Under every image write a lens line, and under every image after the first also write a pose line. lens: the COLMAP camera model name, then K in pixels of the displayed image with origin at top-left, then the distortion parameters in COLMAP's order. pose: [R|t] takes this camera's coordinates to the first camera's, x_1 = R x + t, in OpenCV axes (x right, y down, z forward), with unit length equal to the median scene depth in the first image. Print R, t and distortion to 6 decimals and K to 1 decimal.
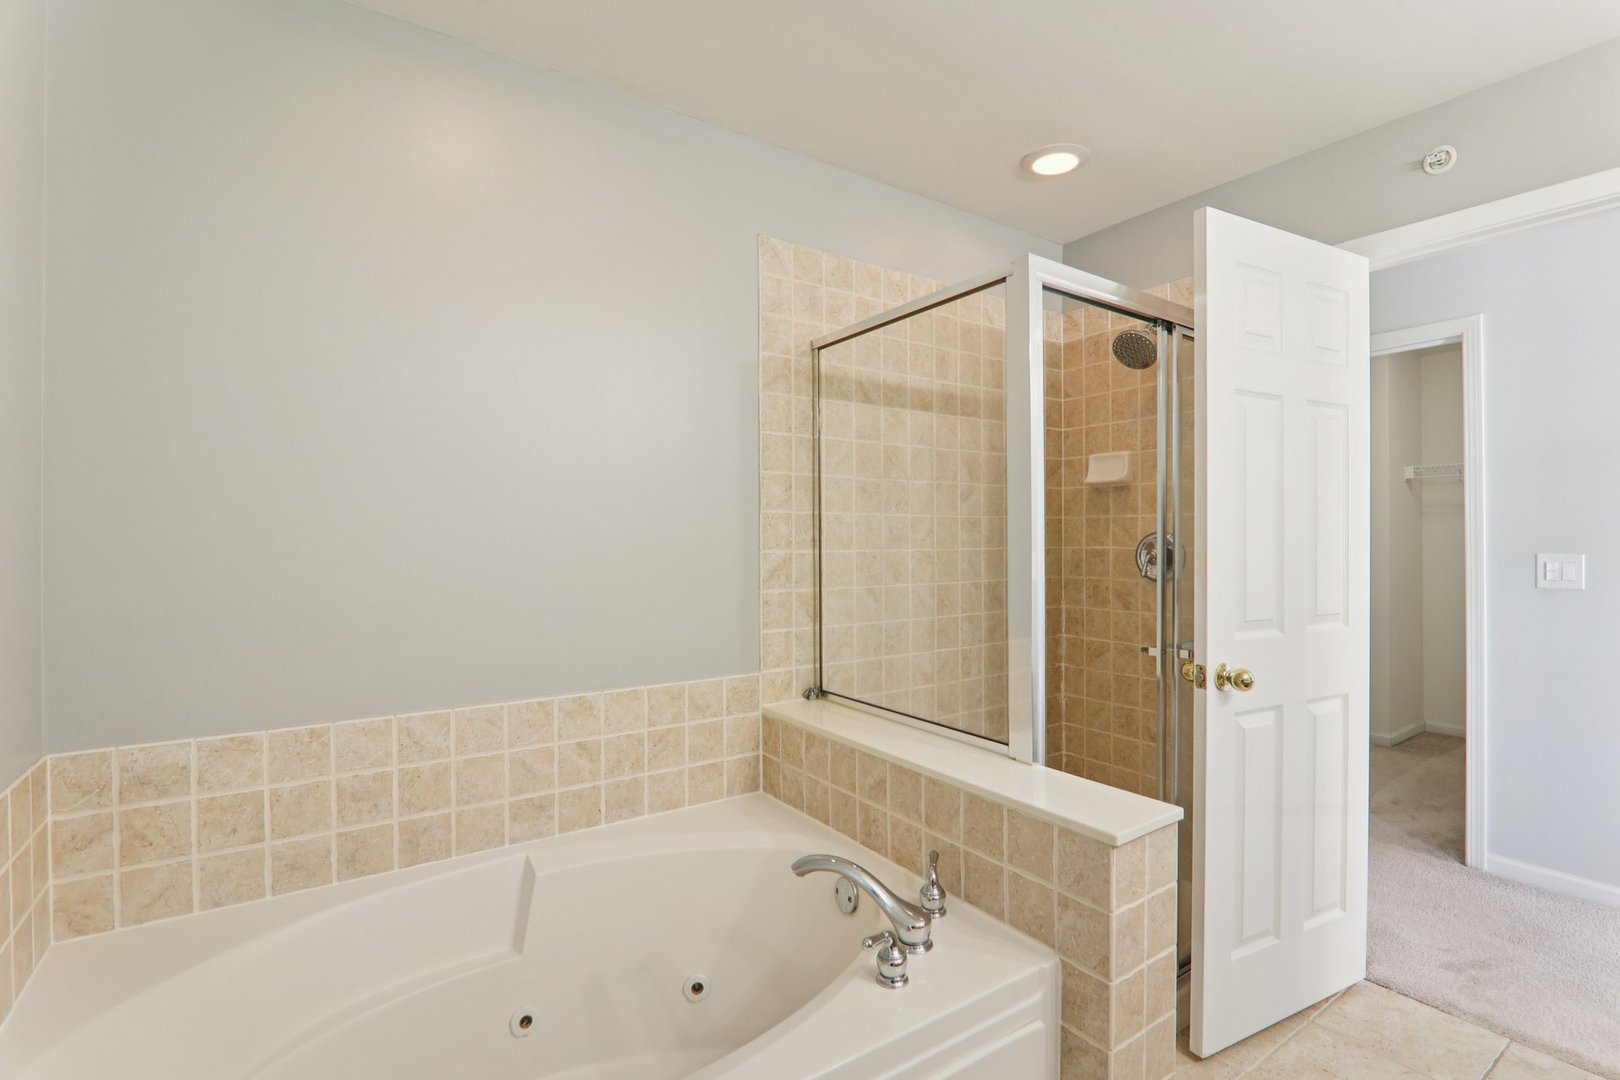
lens RADIAL K [[746.2, 0, 814.0], [0, 746.2, 544.8], [0, 0, 1]] dist [-0.018940, -0.001275]
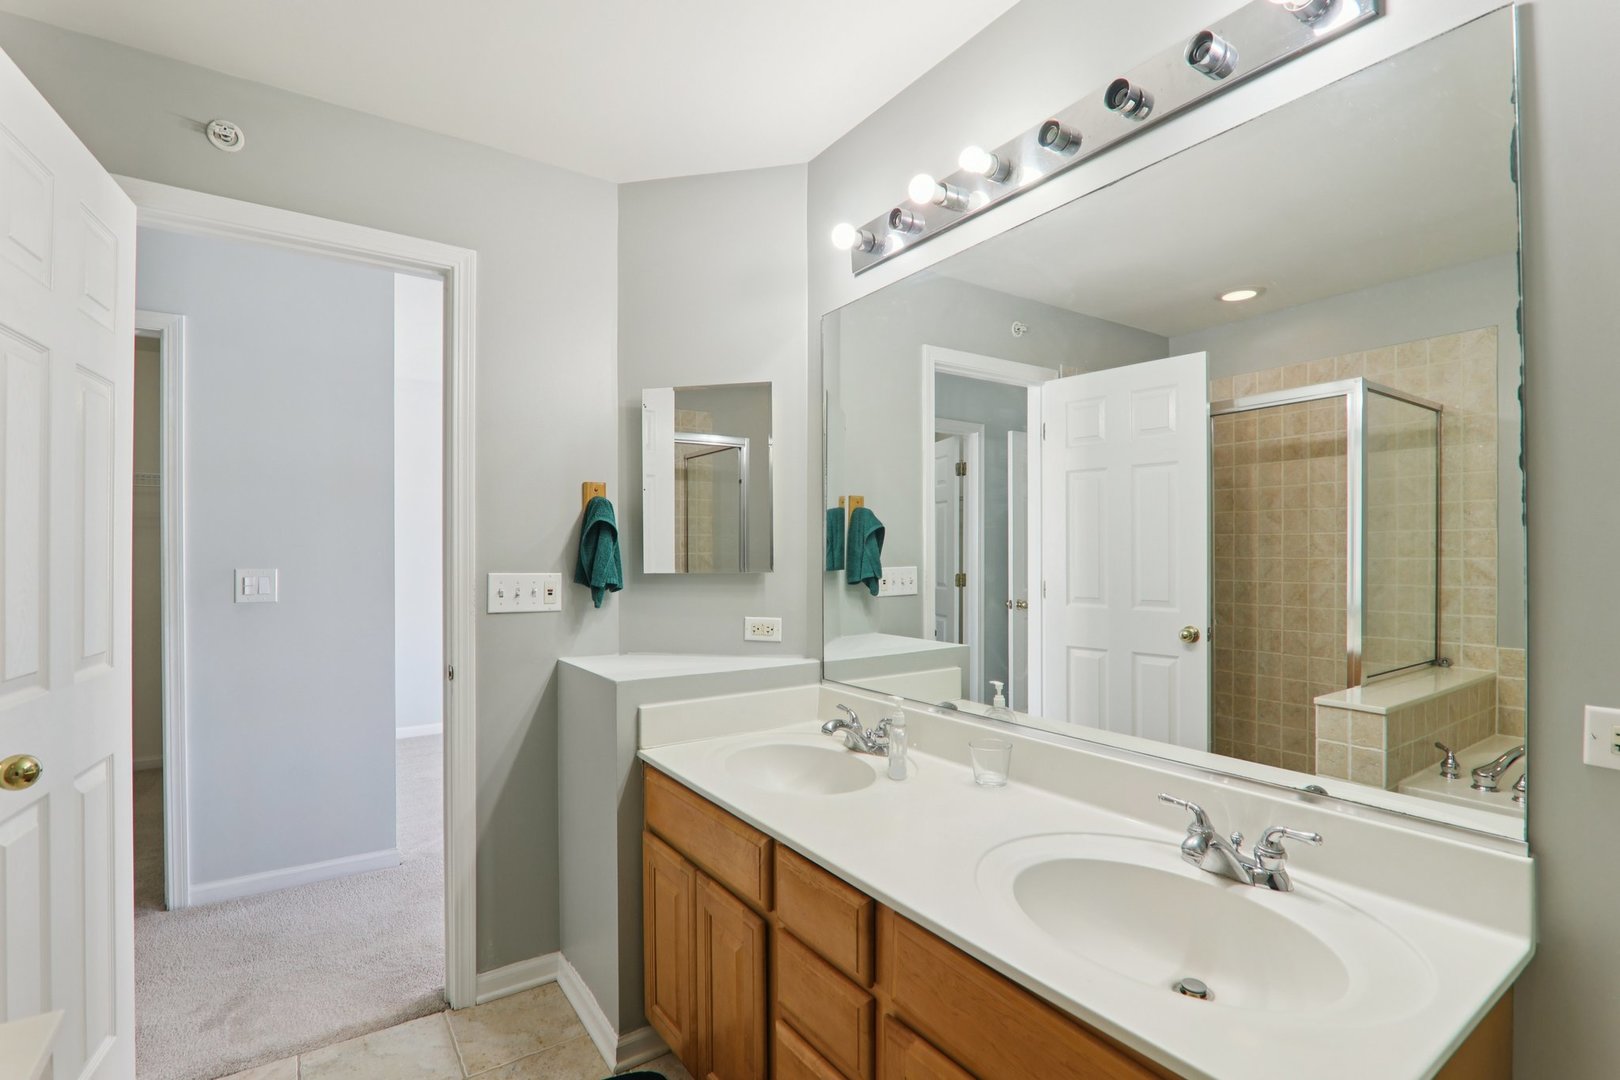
lens RADIAL K [[746.2, 0, 814.0], [0, 746.2, 544.8], [0, 0, 1]] dist [-0.018940, -0.001275]
pose [[-0.016575, 0.010489, 0.999808, -0.056945], [0.013272, 0.999859, -0.010270, -0.000050], [-0.999775, 0.013099, -0.016711, 0.259390]]
